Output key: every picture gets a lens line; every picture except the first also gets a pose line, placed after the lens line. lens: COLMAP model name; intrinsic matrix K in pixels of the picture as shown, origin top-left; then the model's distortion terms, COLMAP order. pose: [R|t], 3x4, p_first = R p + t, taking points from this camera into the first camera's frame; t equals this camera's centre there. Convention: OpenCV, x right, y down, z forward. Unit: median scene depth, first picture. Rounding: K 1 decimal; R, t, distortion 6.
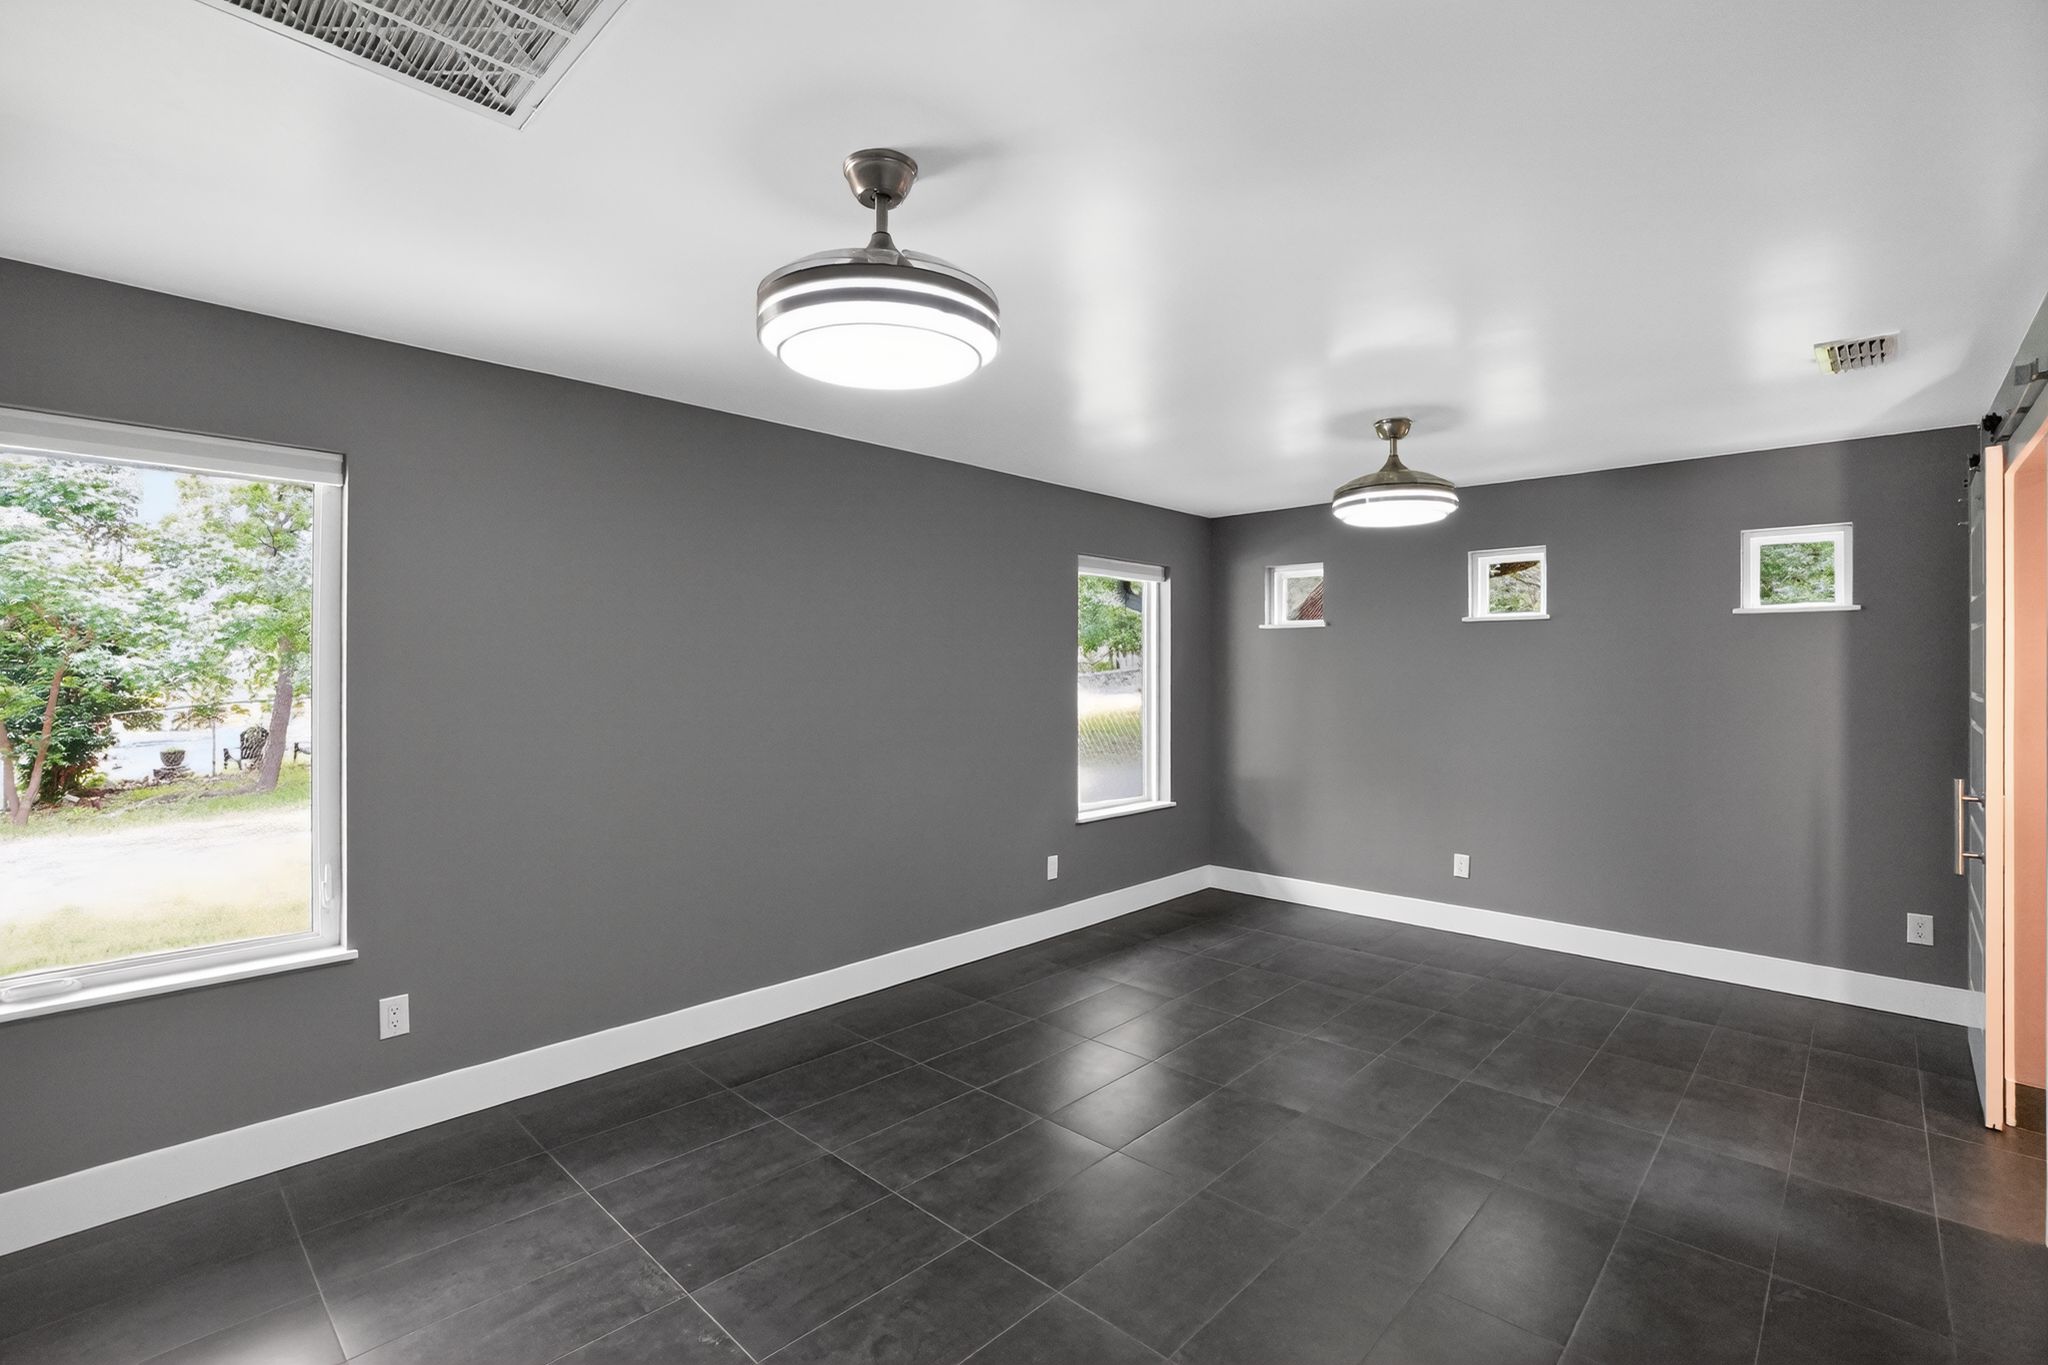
lens RADIAL K [[912.7, 0, 1013.1], [0, 912.7, 678.5], [0, 0, 1]] dist [-0.034246, 0.000238]
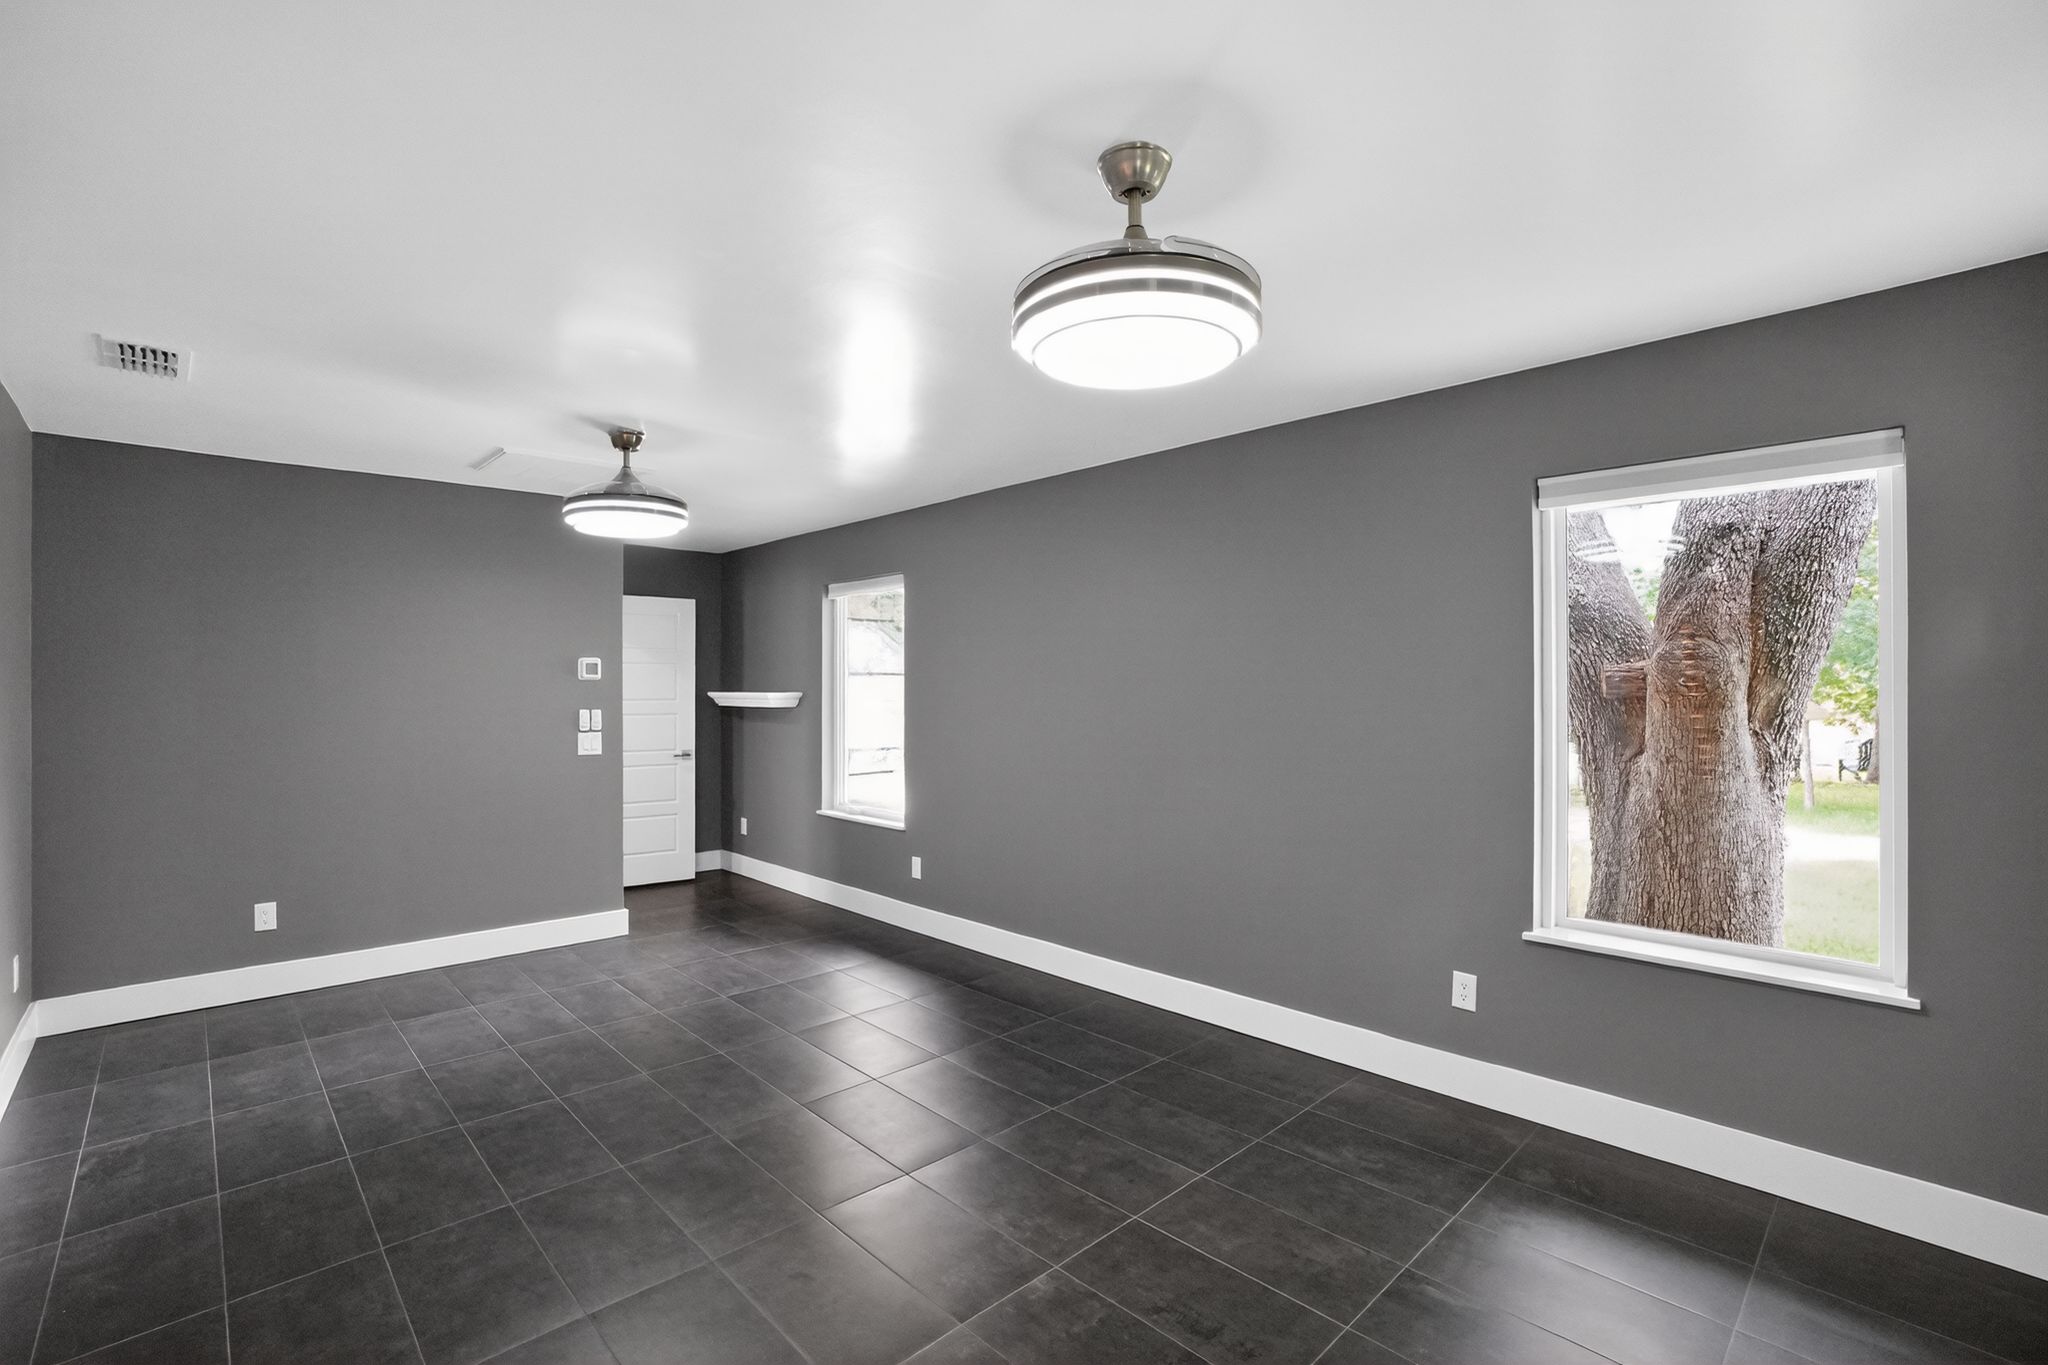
lens RADIAL K [[912.7, 0, 1005.0], [0, 912.7, 680.3], [0, 0, 1]] dist [-0.034246, 0.000238]
pose [[-0.044979, -0.005266, -0.998974, 0.847418], [-0.000875, 0.999986, -0.005232, -0.002989], [0.998988, 0.000639, -0.044983, 0.892974]]
